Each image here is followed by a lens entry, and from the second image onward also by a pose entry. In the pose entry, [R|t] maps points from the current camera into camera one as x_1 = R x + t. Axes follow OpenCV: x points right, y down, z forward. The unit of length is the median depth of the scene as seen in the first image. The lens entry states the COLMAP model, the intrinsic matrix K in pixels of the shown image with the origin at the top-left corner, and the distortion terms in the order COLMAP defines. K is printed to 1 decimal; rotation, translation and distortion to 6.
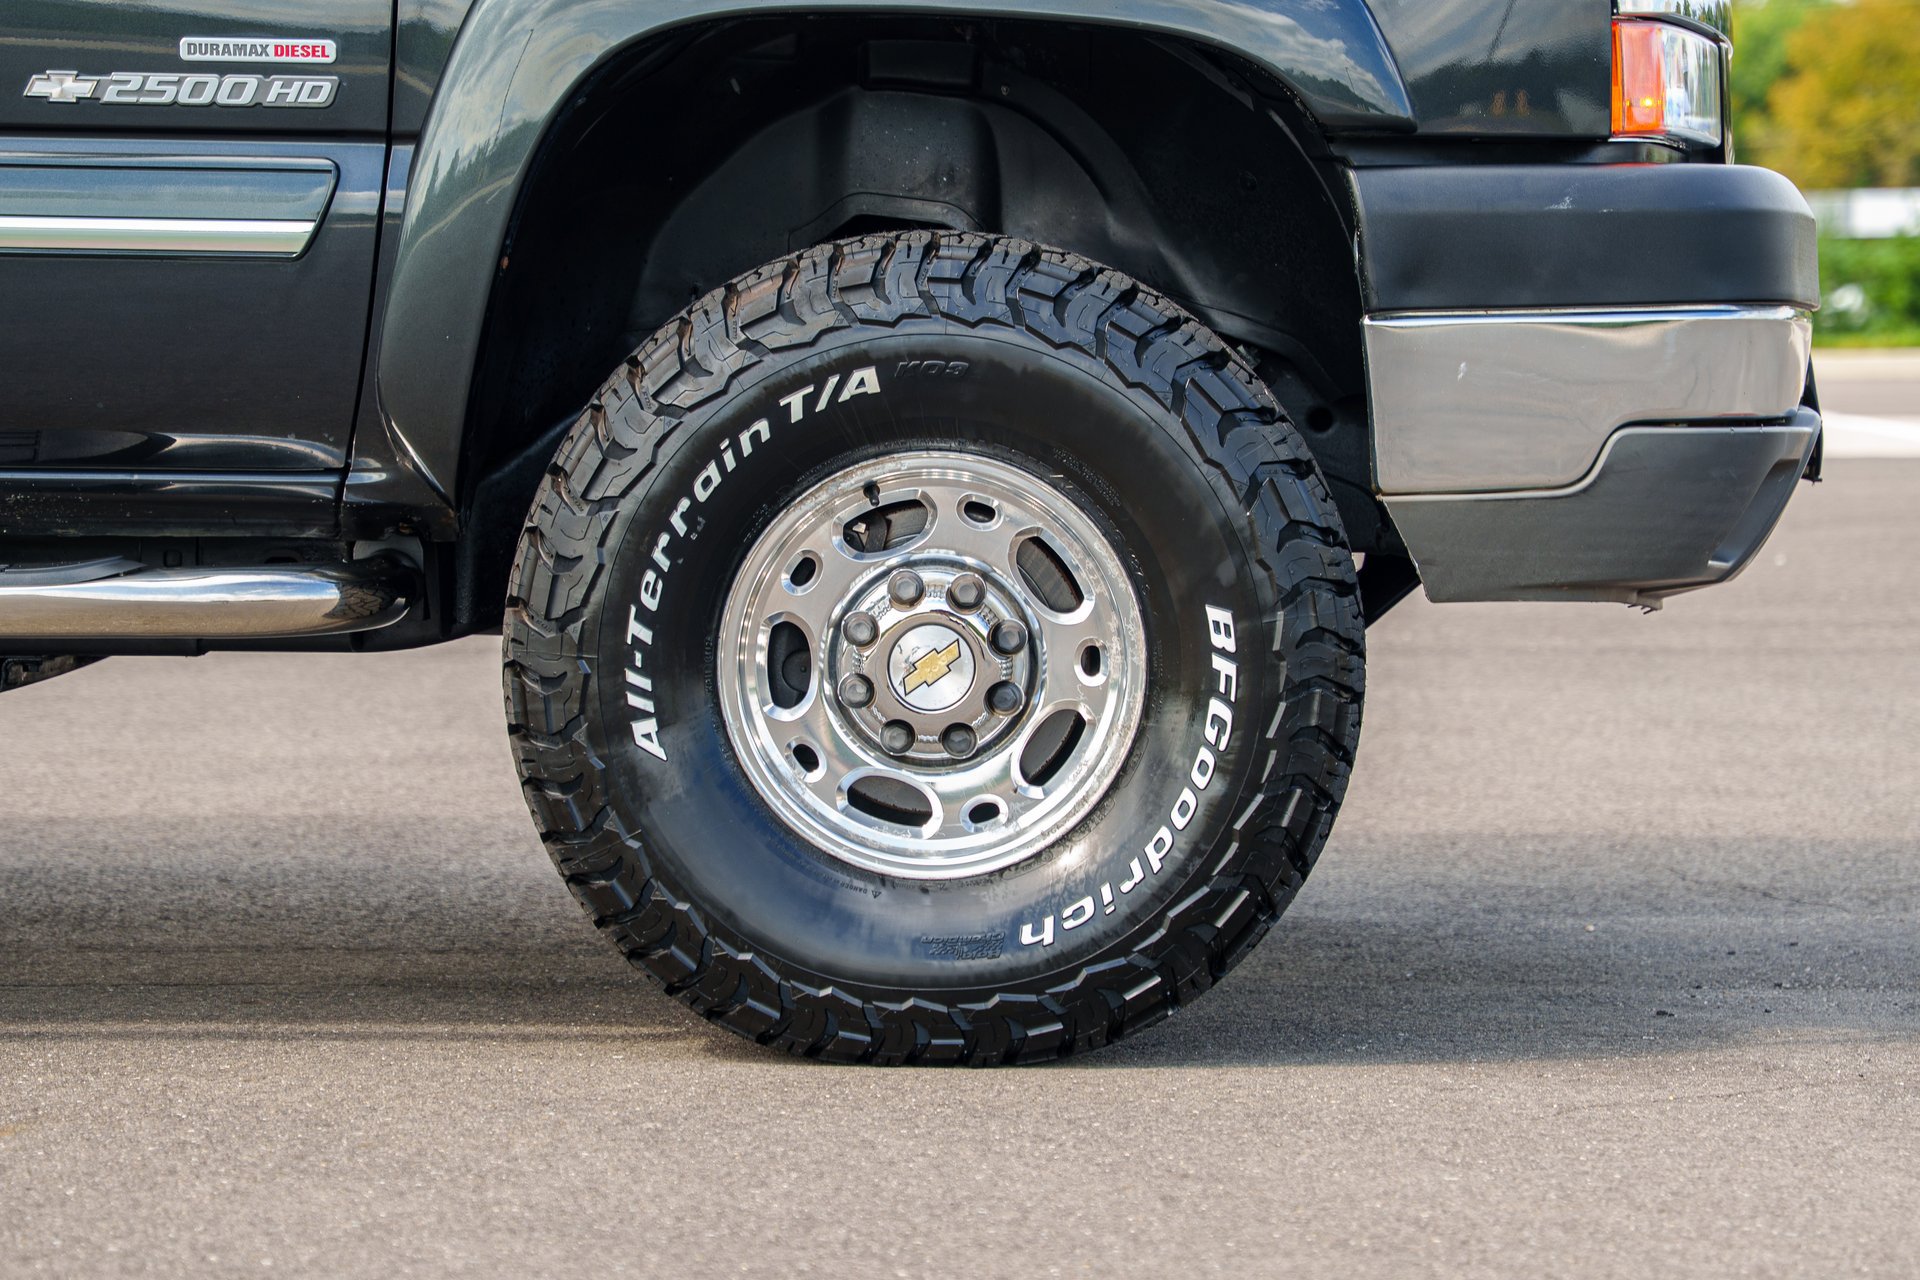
lens RADIAL K [[6588.2, 0, 957.3], [0, 6588.2, 710.7], [0, 0, 1]] dist [0.190680, 2.519093]
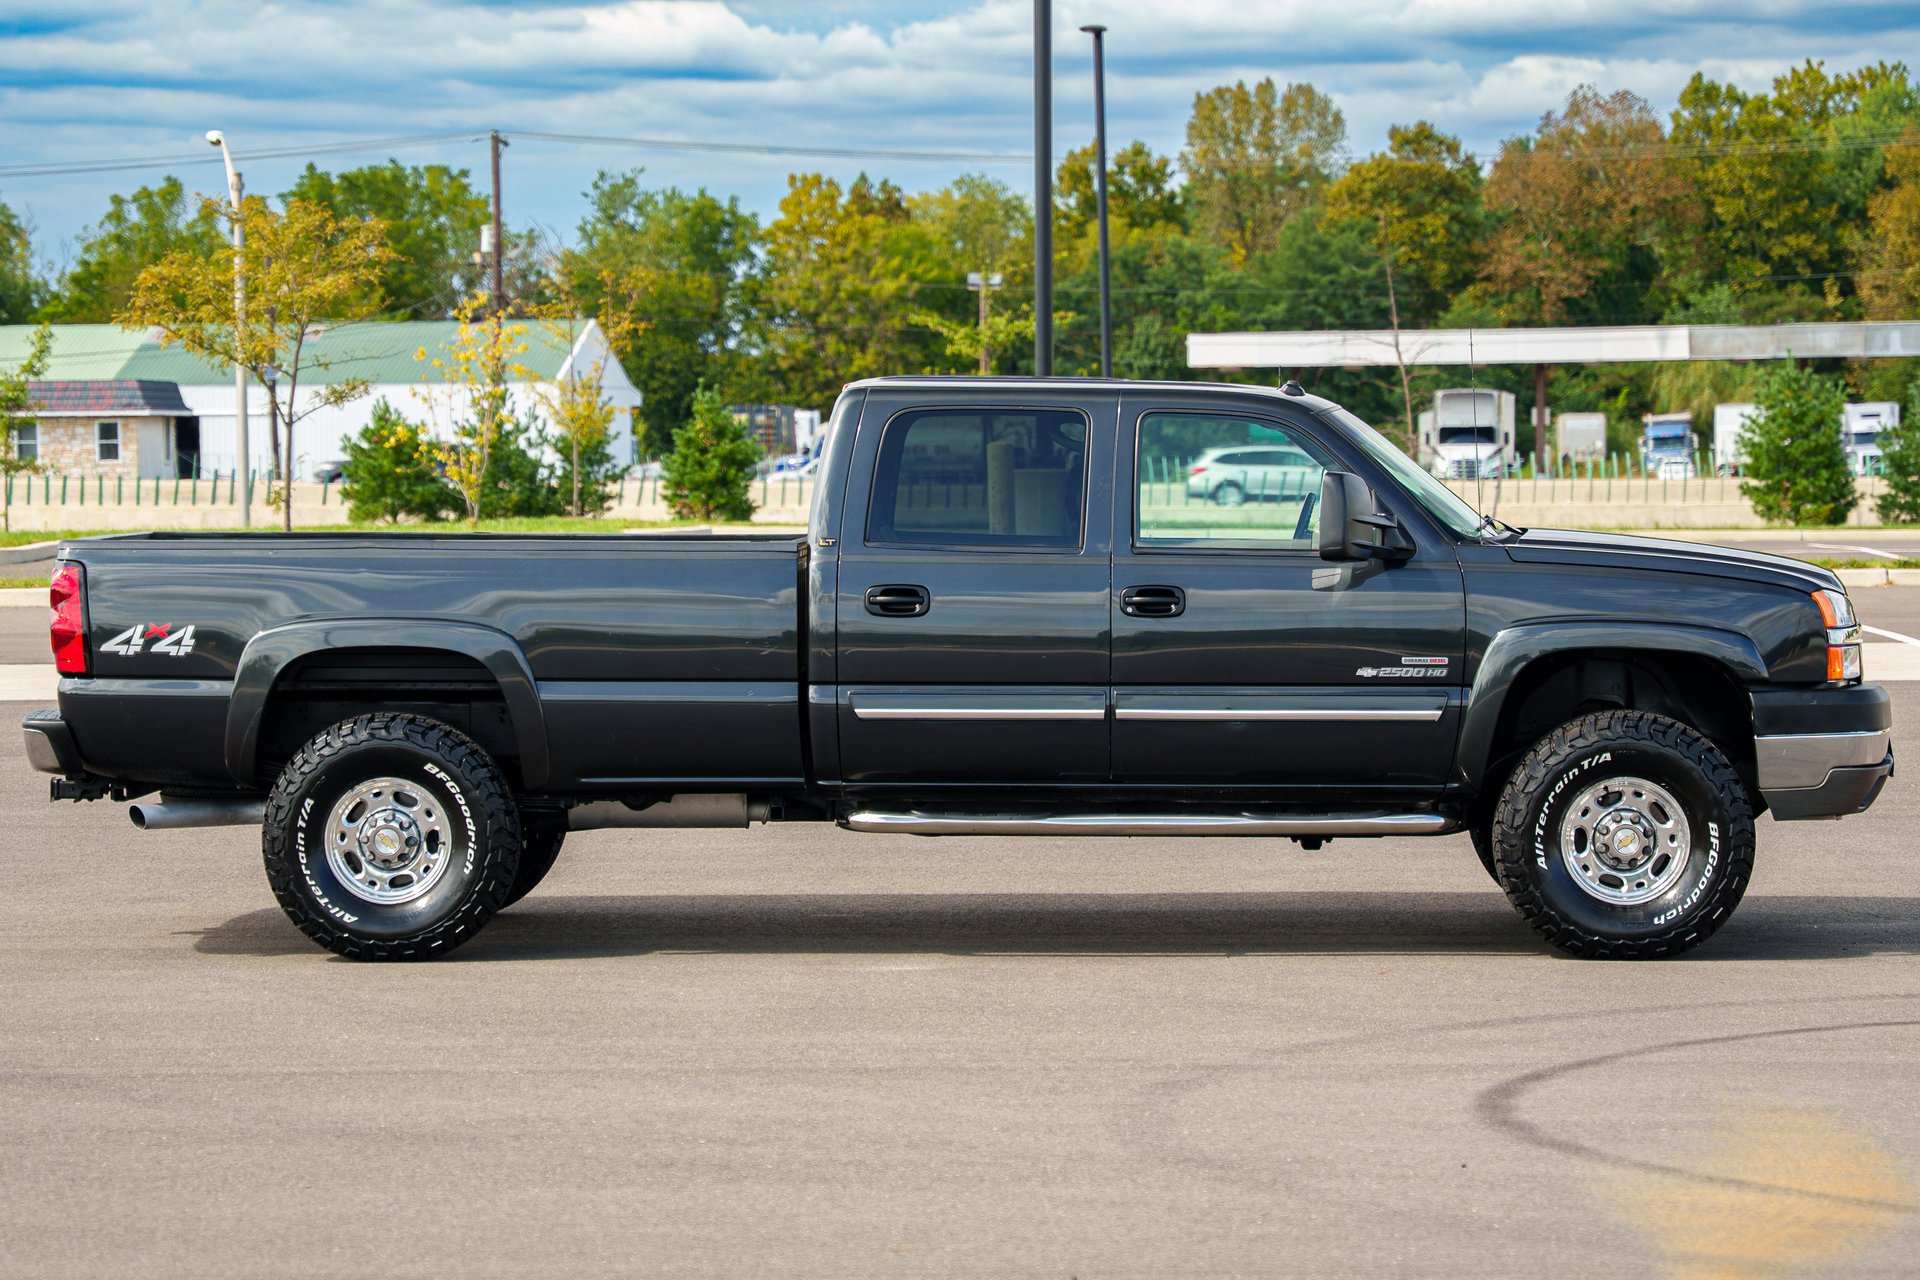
lens RADIAL K [[6588.2, 0, 957.3], [0, 6588.2, 710.7], [0, 0, 1]] dist [0.190680, 2.519093]
pose [[0.999849, -0.007994, -0.015443, -0.290345], [0.007726, 0.999820, -0.017343, -0.017318], [0.015579, 0.017221, 0.999730, -2.356559]]
